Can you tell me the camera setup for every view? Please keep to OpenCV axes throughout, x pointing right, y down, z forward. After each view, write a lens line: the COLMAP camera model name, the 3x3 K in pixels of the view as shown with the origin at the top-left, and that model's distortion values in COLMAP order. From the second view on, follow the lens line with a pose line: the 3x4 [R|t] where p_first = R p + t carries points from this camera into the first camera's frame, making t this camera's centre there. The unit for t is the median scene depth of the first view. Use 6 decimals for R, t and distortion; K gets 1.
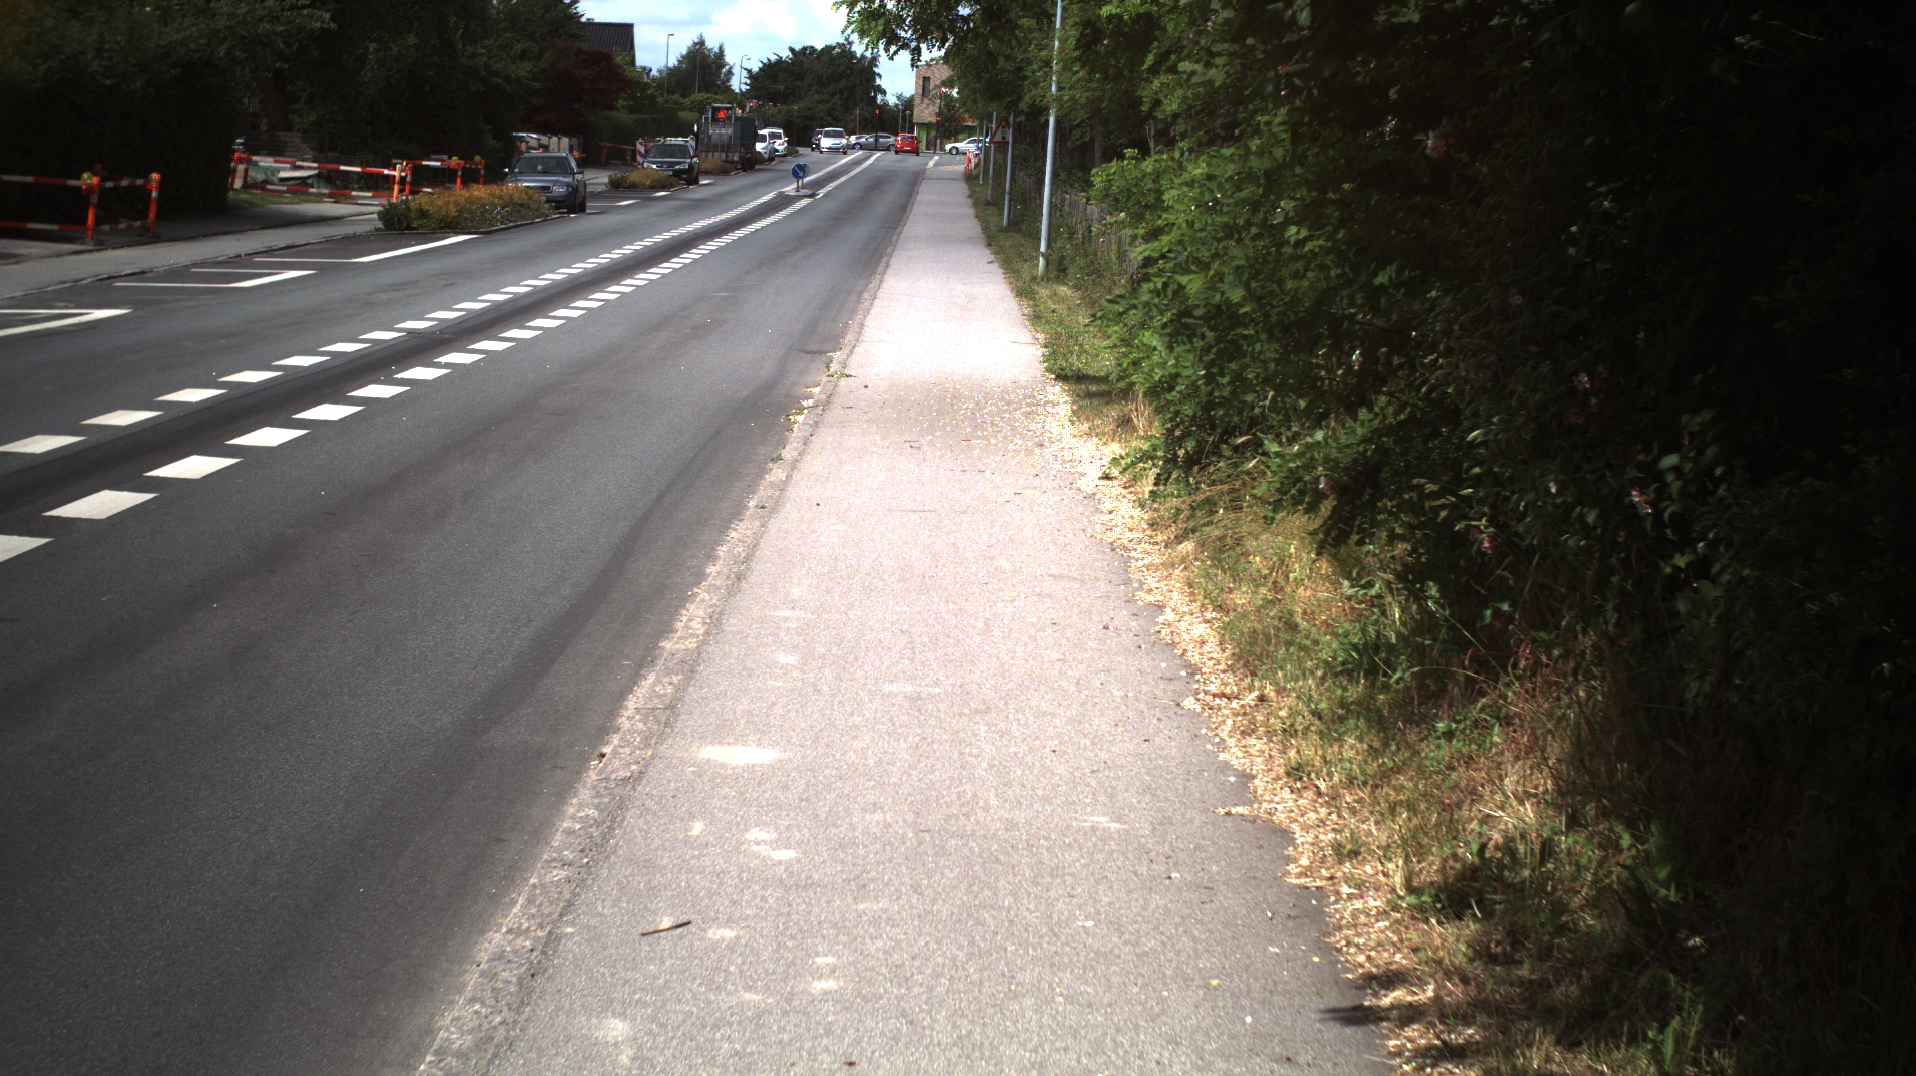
lens RADIAL K [[3462.2, 0, 958.0], [0, 3462.2, 538.0], [0, 0, 1]] dist [-0.315733, 0.509767]
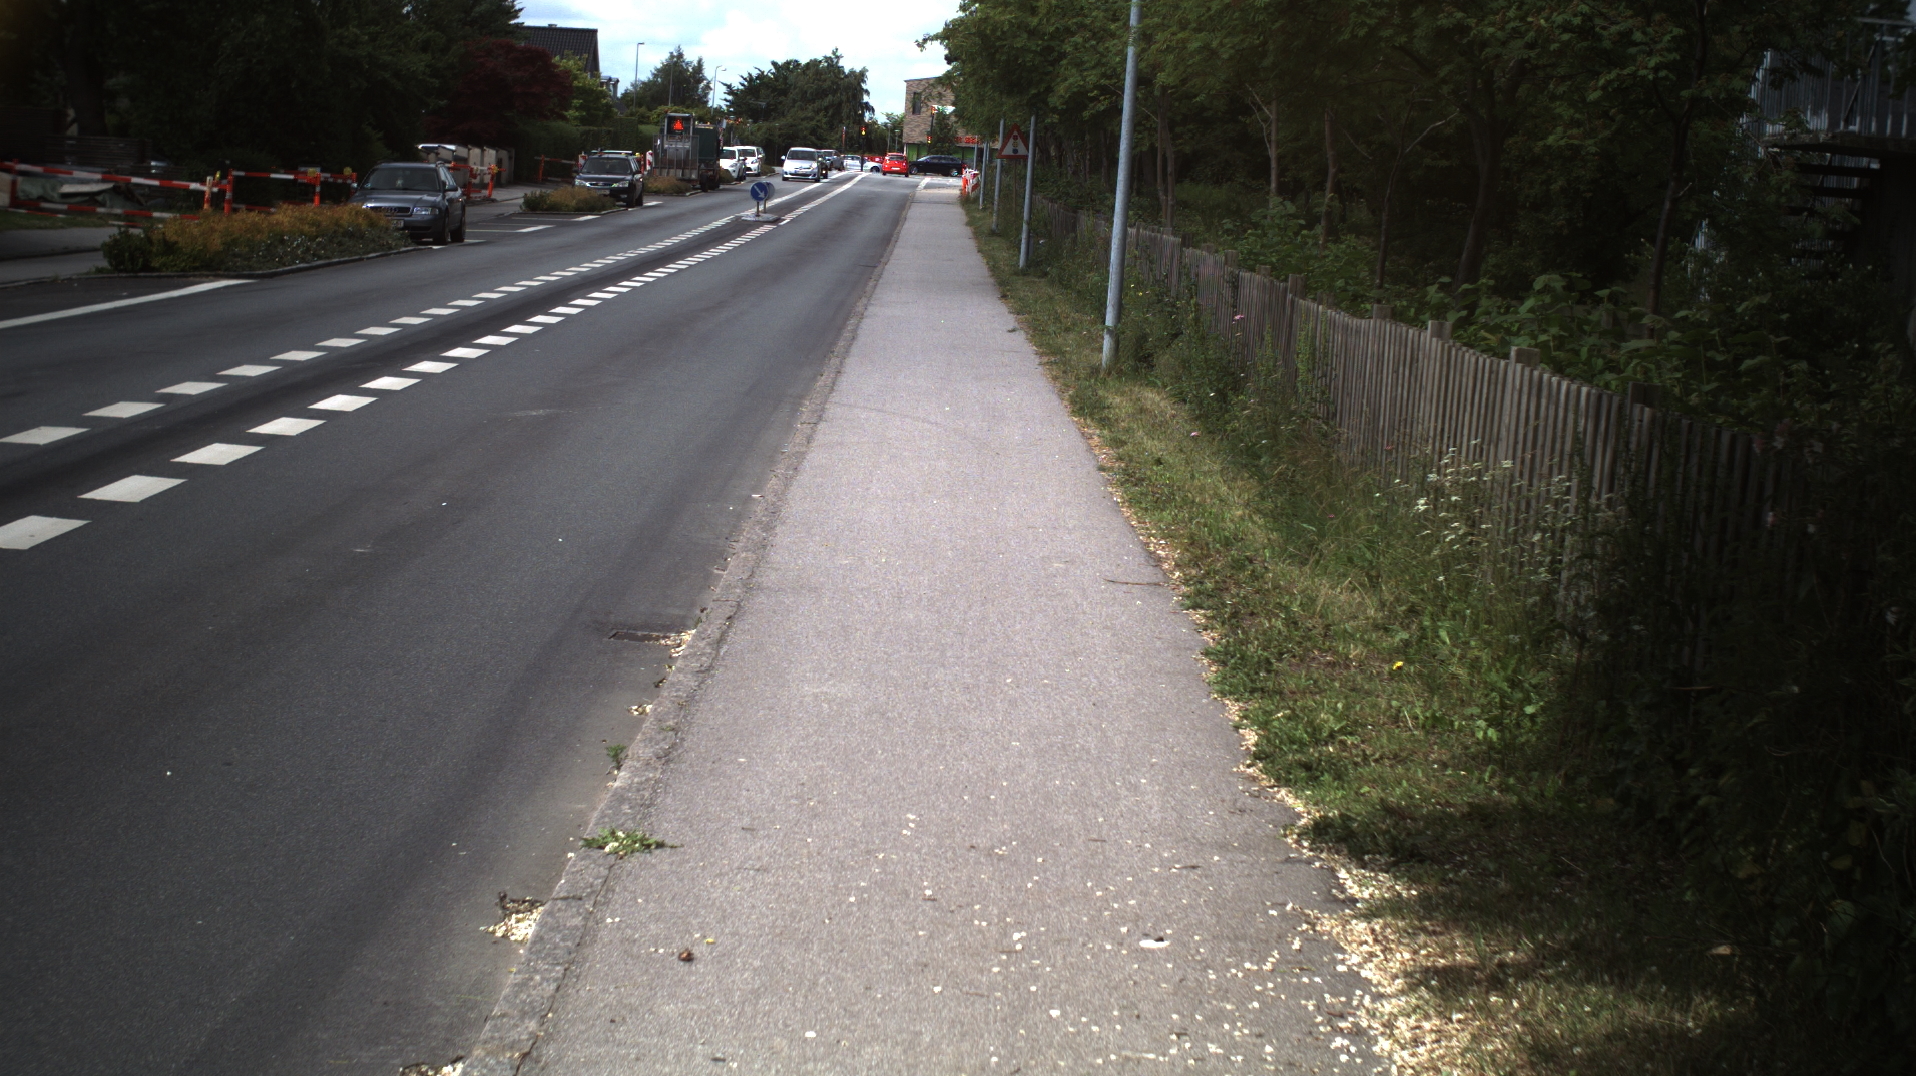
lens RADIAL K [[3462.2, 0, 958.0], [0, 3462.2, 538.0], [0, 0, 1]] dist [-0.315733, 0.509767]
pose [[0.999940, 0.010221, 0.003859, -0.002523], [-0.010193, 0.999923, -0.007074, -0.029387], [-0.003931, 0.007035, 0.999968, 0.283499]]
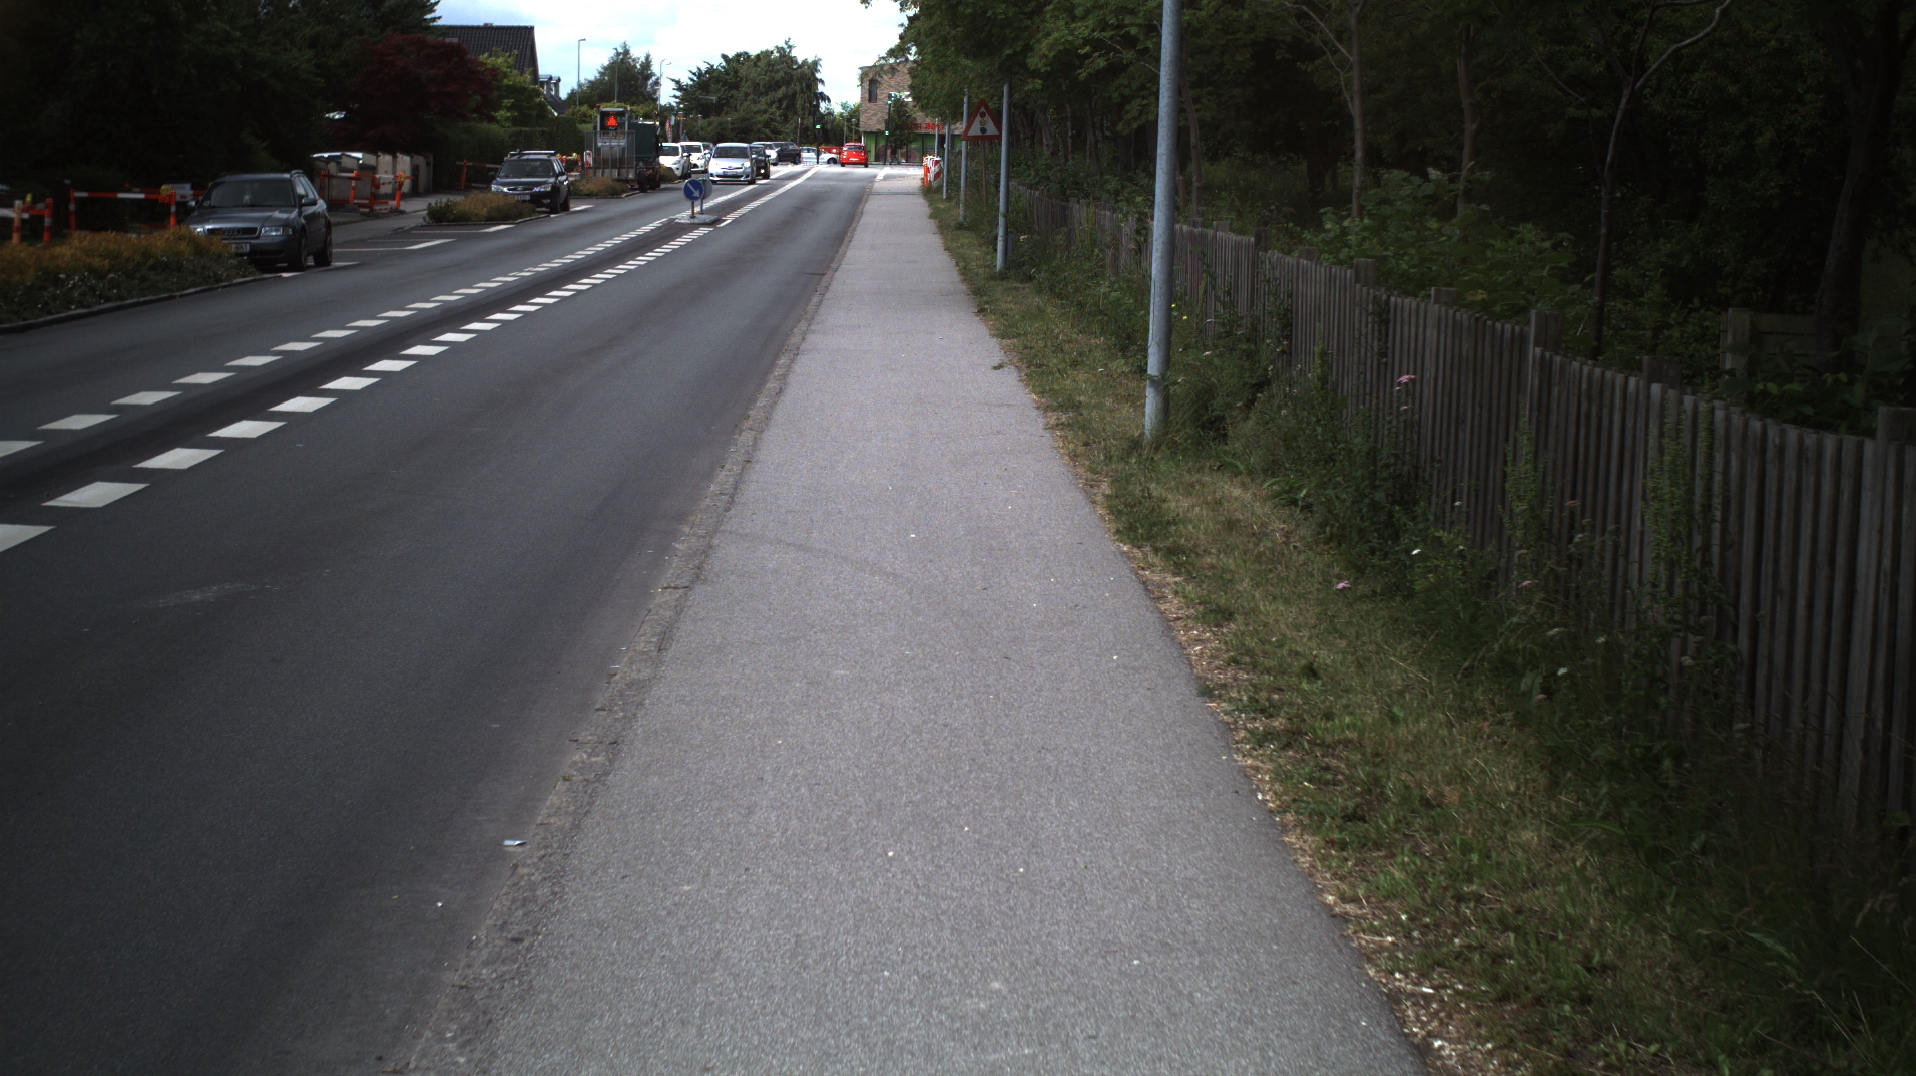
lens RADIAL K [[3462.2, 0, 958.0], [0, 3462.2, 538.0], [0, 0, 1]] dist [-0.315733, 0.509767]
pose [[0.999470, -0.030711, 0.010765, -0.001878], [0.030753, 0.999520, -0.003674, -0.044580], [-0.010647, 0.004003, 0.999935, 0.424894]]
